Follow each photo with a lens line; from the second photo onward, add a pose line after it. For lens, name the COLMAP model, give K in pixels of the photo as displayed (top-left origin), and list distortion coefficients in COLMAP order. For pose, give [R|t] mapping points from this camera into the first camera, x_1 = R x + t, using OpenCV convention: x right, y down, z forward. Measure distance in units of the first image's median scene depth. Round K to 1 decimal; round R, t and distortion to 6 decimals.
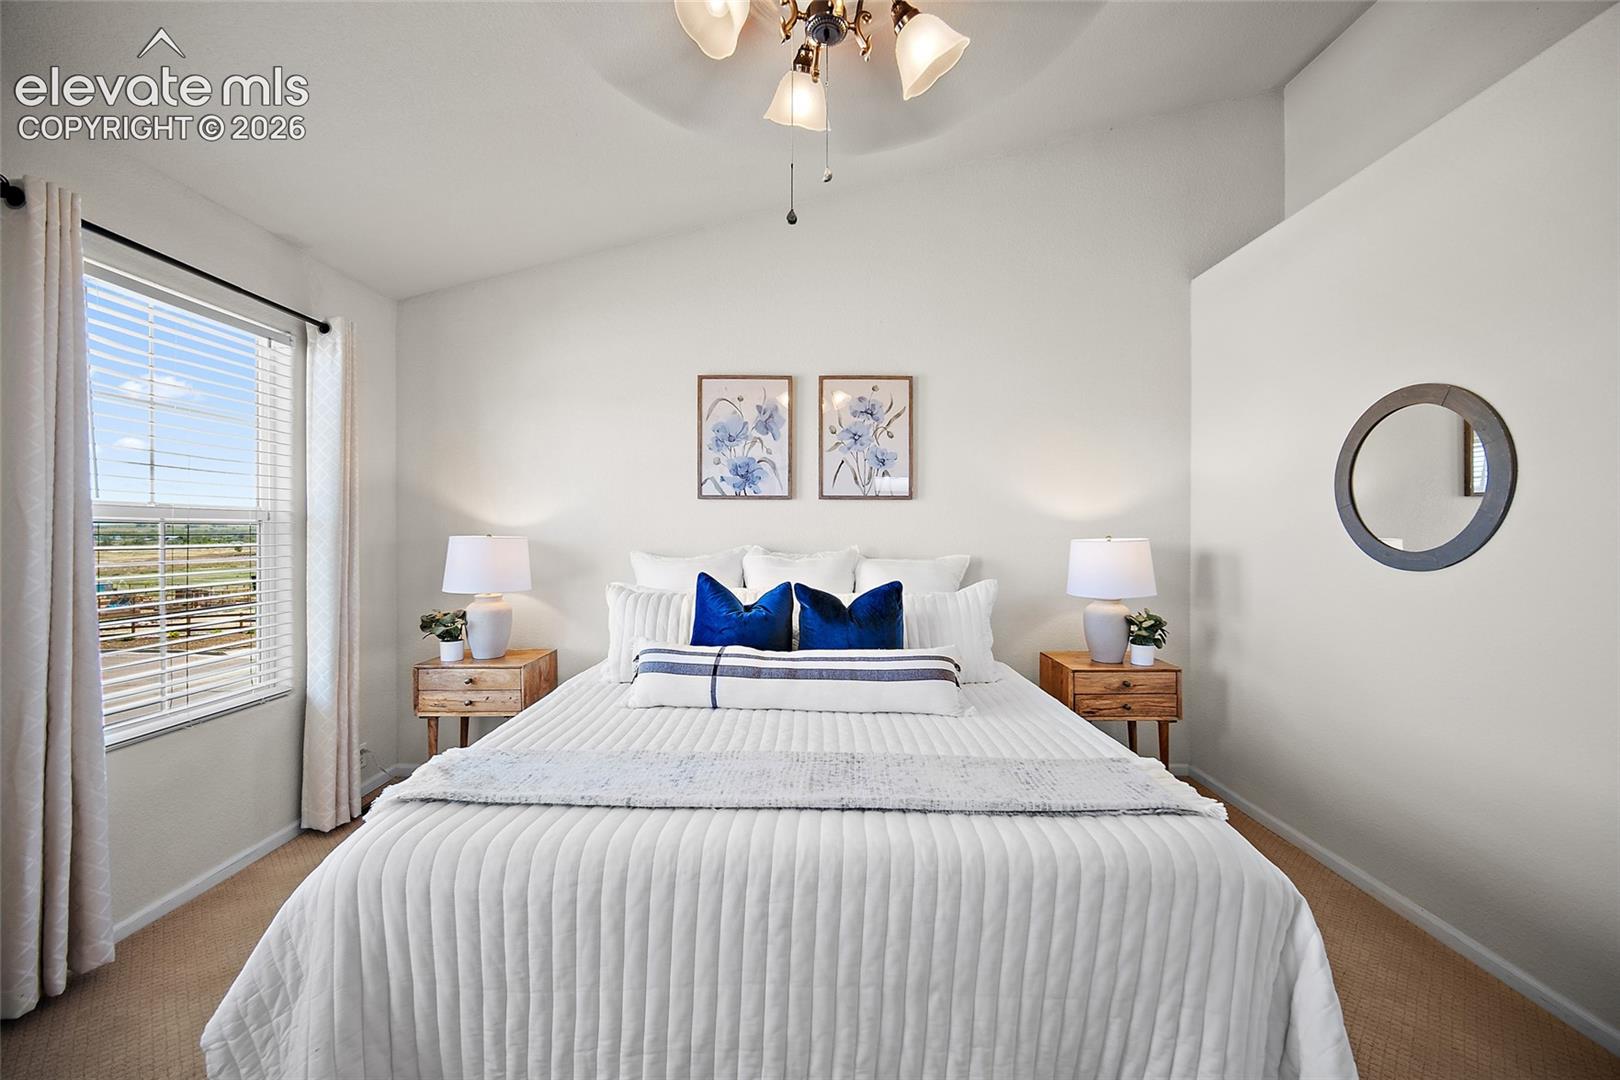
lens RADIAL K [[631.9, 0, 814.8], [0, 631.9, 526.8], [0, 0, 1]] dist [-0.000262, -0.000068]
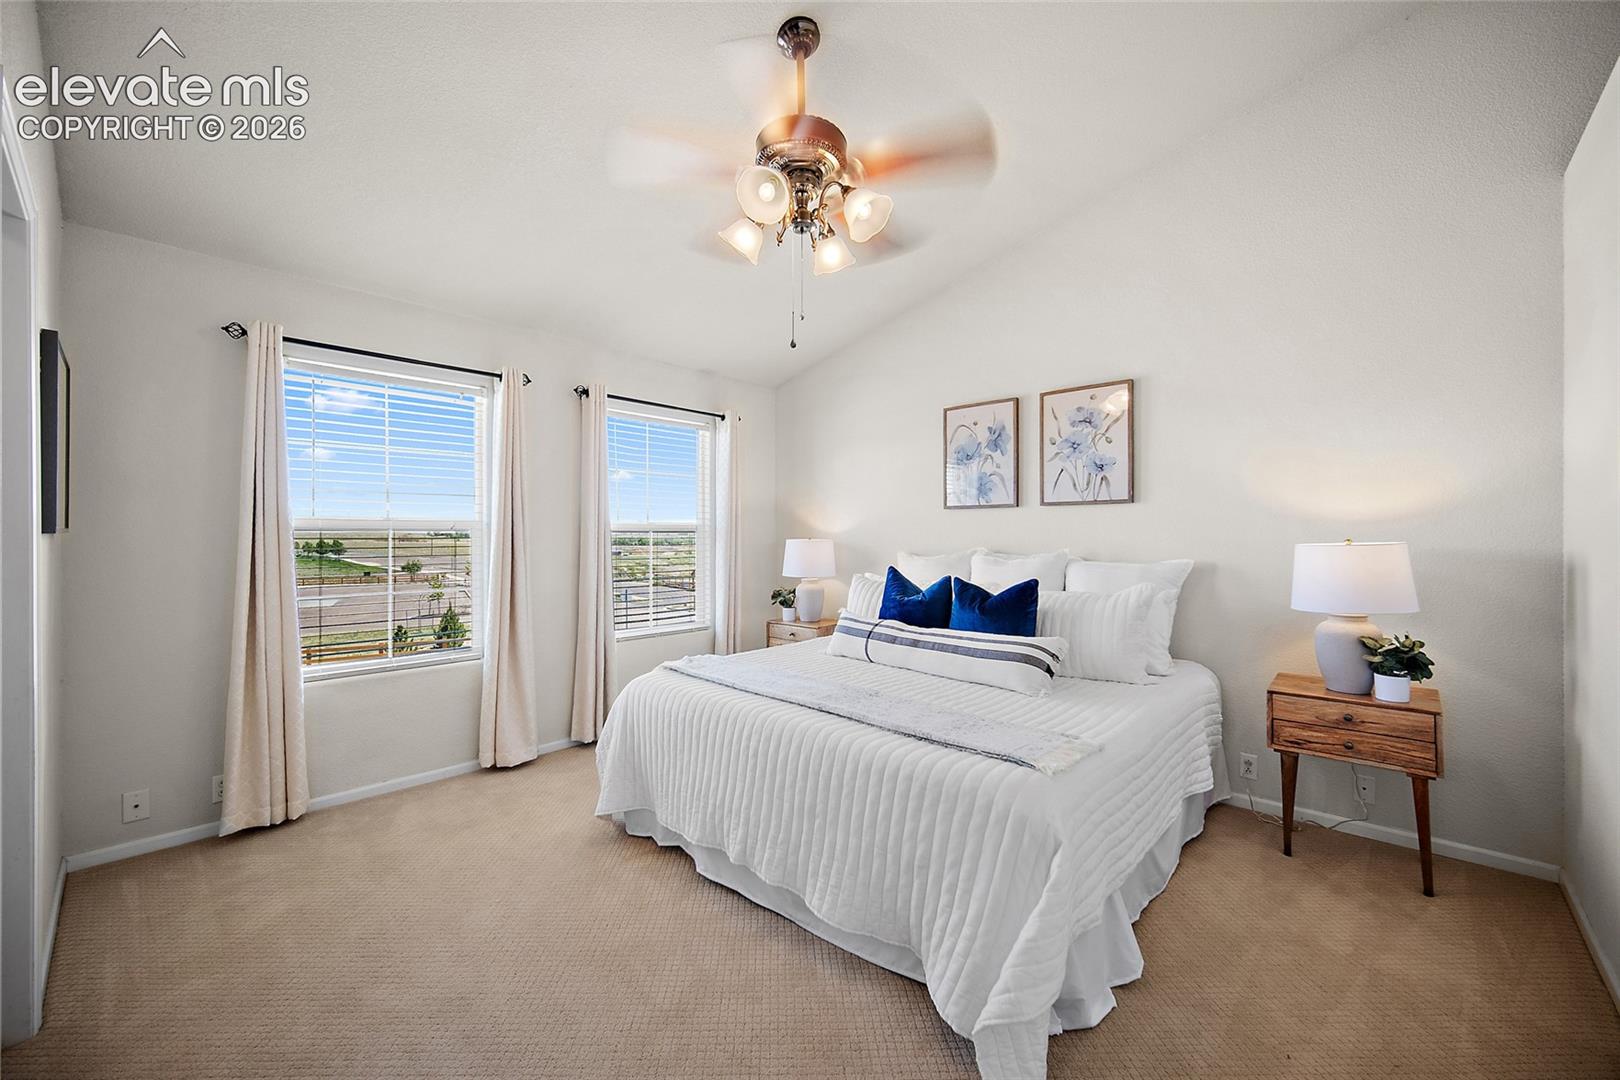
lens RADIAL K [[631.9, 0, 814.8], [0, 631.9, 526.8], [0, 0, 1]] dist [-0.000262, -0.000068]
pose [[0.731373, -0.013400, -0.681846, 0.524709], [0.007319, 0.999904, -0.011800, 0.003179], [0.681938, 0.003639, 0.731401, -0.077819]]
